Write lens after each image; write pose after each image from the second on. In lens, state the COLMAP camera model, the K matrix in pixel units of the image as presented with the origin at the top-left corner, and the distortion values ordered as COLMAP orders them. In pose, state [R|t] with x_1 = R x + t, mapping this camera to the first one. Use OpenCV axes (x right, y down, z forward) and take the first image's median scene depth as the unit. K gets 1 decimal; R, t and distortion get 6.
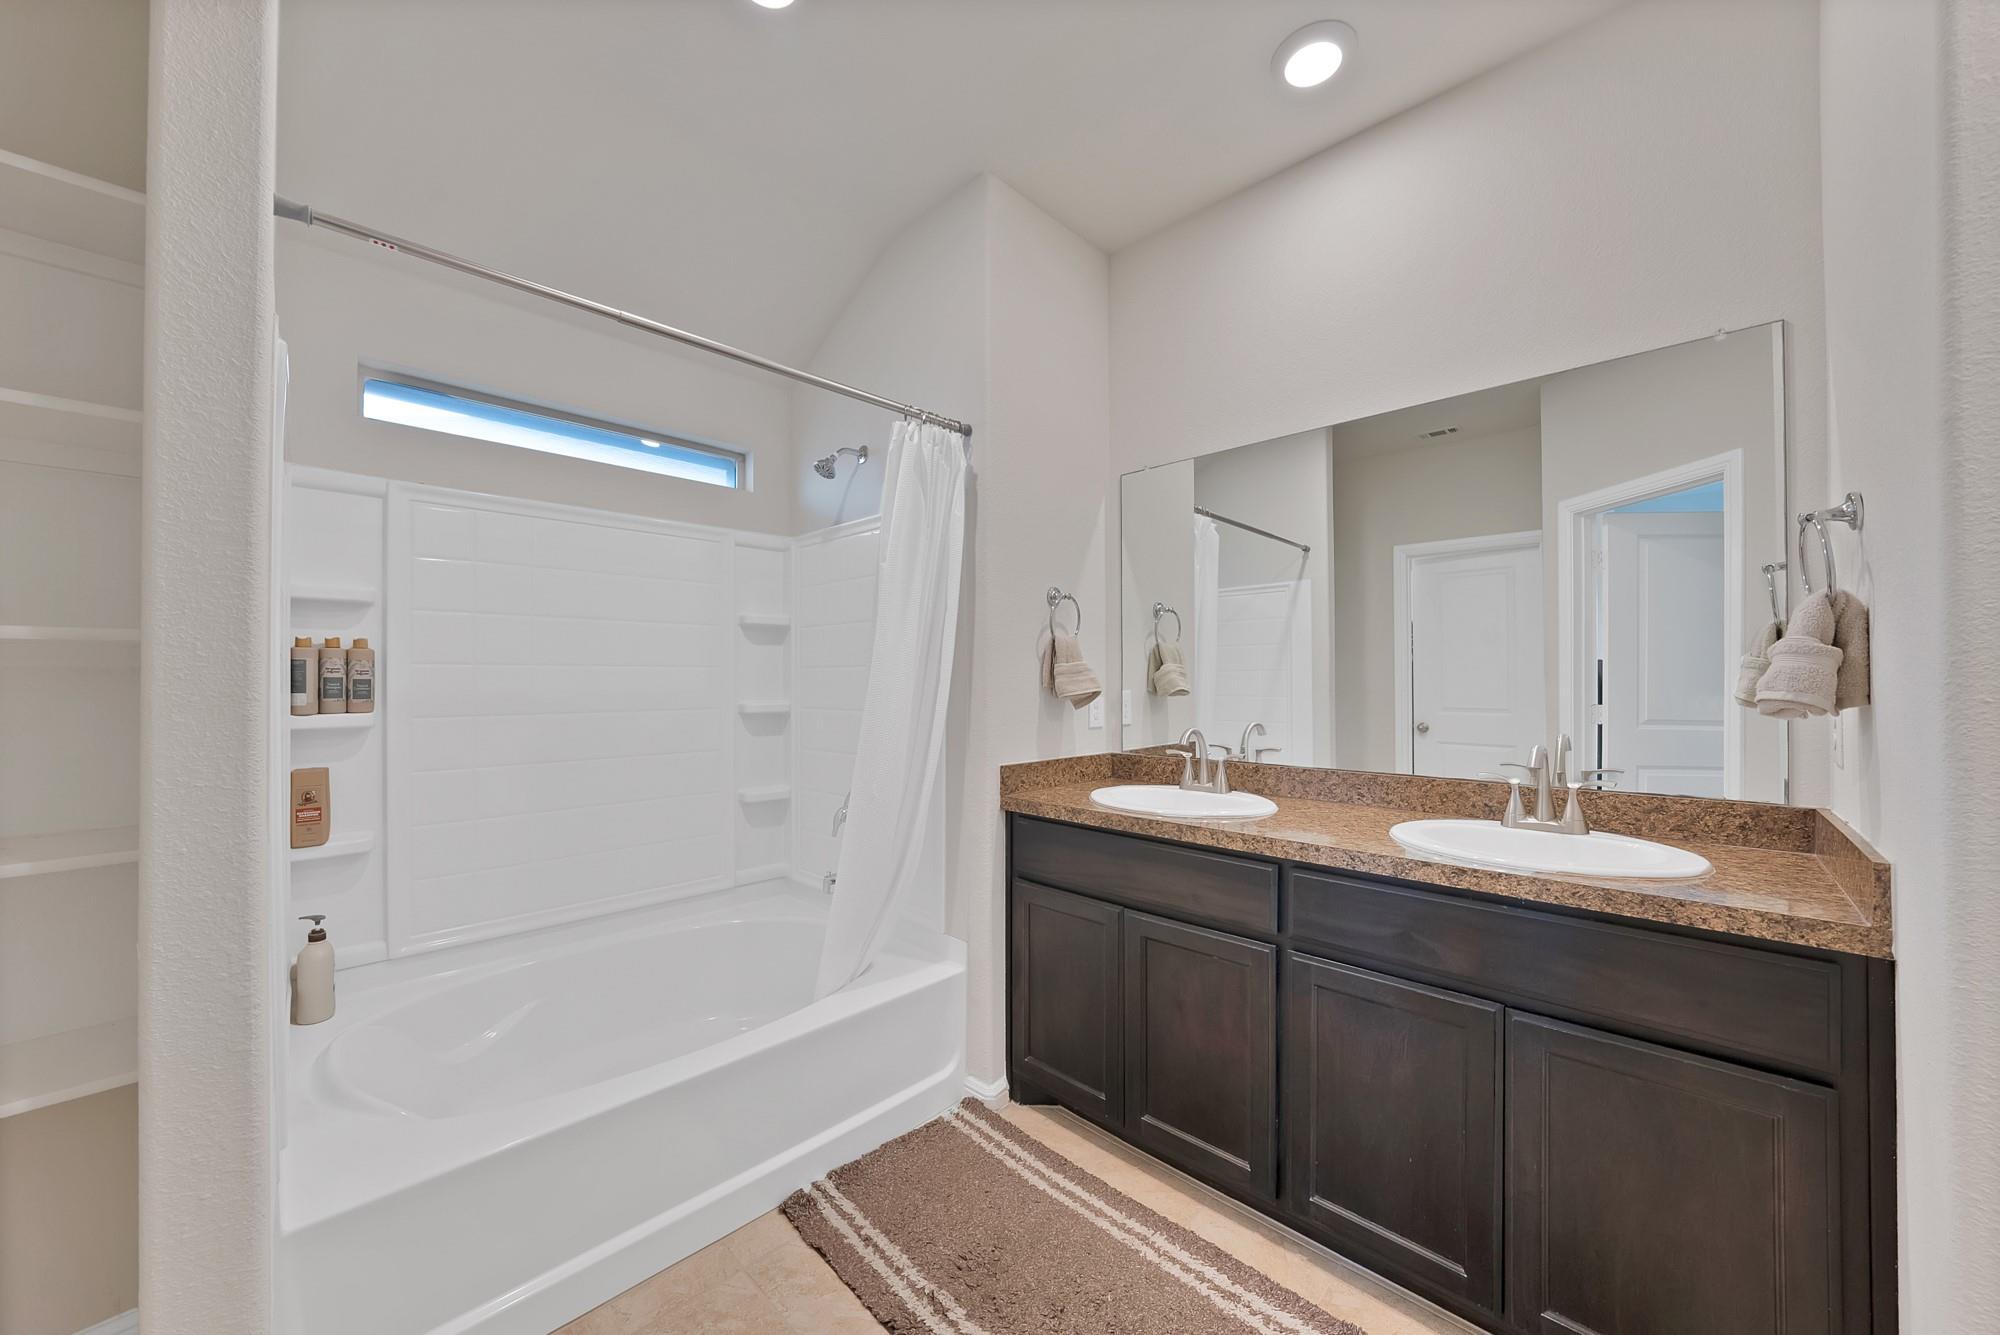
lens RADIAL K [[725.0, 0, 1000.0], [0, 725.0, 667.5], [0, 0, 1]] dist [-0.011983, 0.000431]
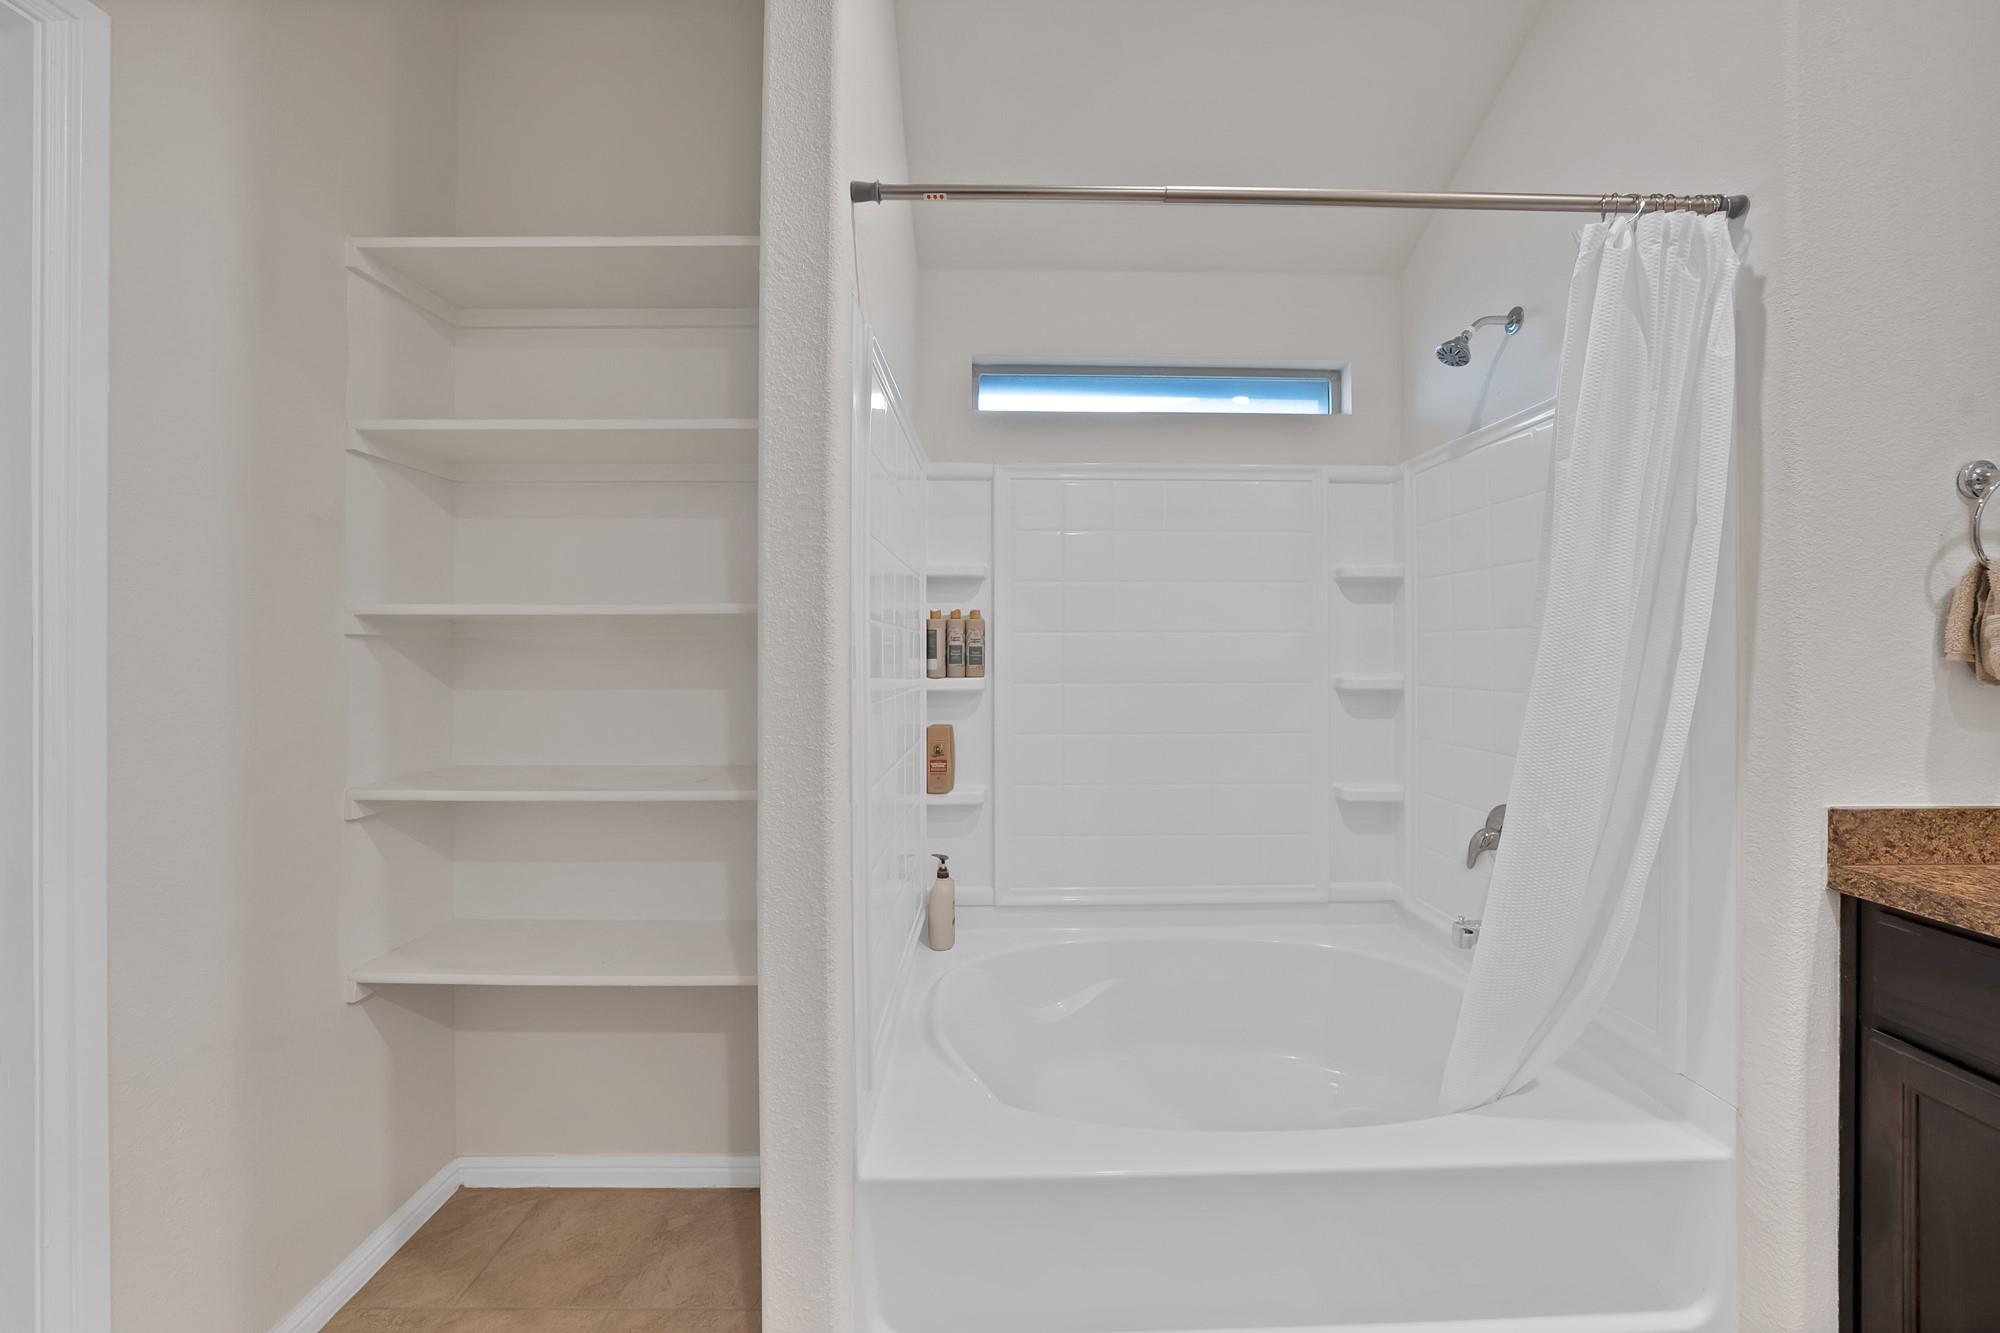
lens RADIAL K [[725.7, 0, 998.4], [0, 725.7, 648.9], [0, 0, 1]] dist [-0.018766, 0.000202]
pose [[0.700151, 0.000656, -0.713994, -0.062505], [0.010305, 0.999886, 0.011025, 0.006950], [0.713920, -0.015077, 0.700065, 0.222248]]
